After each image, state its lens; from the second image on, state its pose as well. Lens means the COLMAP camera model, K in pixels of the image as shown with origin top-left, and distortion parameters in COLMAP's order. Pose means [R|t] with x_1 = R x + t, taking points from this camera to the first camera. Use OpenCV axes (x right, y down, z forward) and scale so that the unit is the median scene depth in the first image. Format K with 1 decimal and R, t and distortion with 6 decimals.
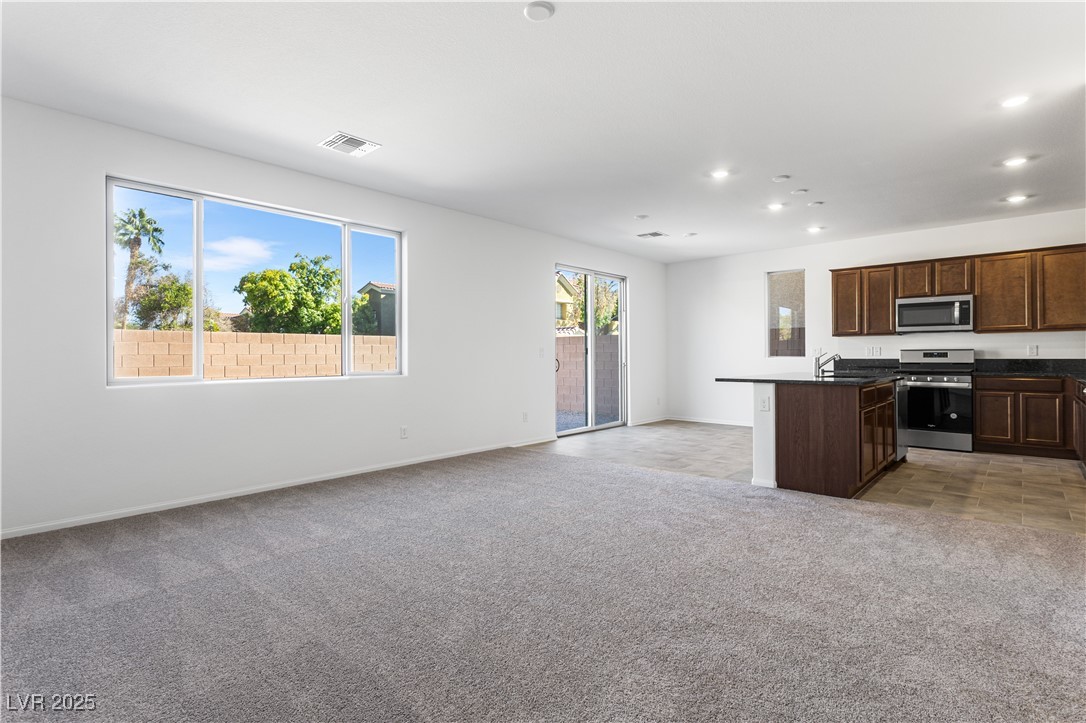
lens RADIAL K [[527.7, 0, 551.4], [0, 527.7, 357.8], [0, 0, 1]] dist [0.000947, 0.000479]
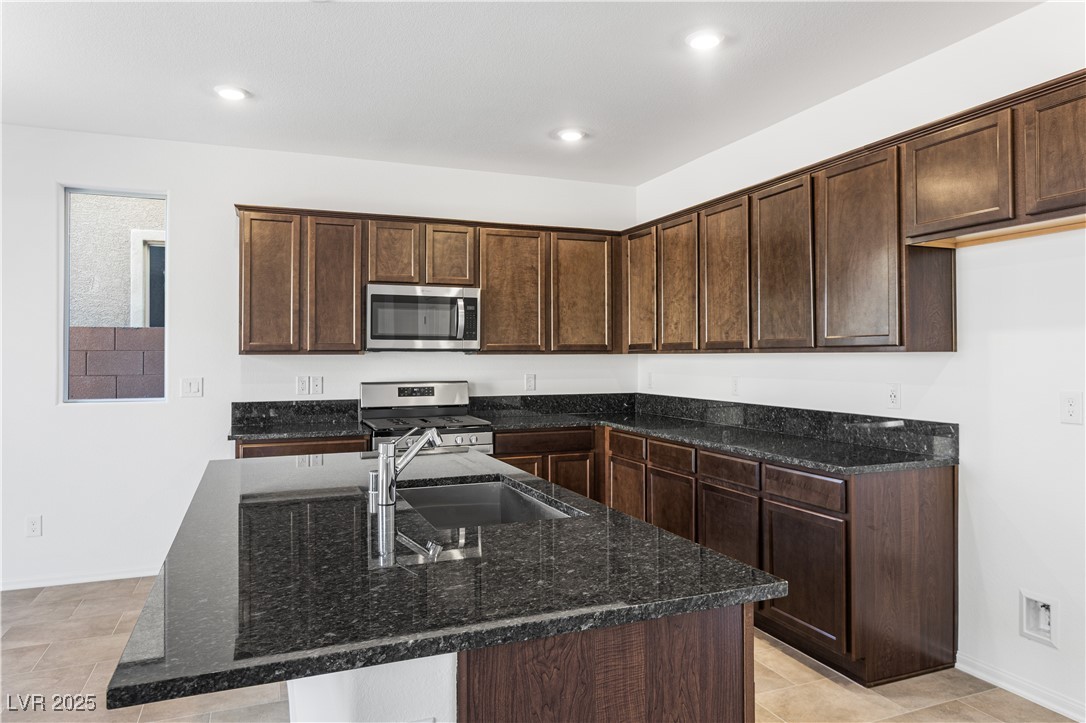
lens RADIAL K [[704.1, 0, 541.7], [0, 704.1, 354.9], [0, 0, 1]] dist [-0.007625, -0.000222]
pose [[0.456595, 0.007757, 0.889641, 0.137911], [0.002725, 0.999945, -0.010117, -0.038137], [-0.889670, 0.007044, 0.456549, 0.577802]]
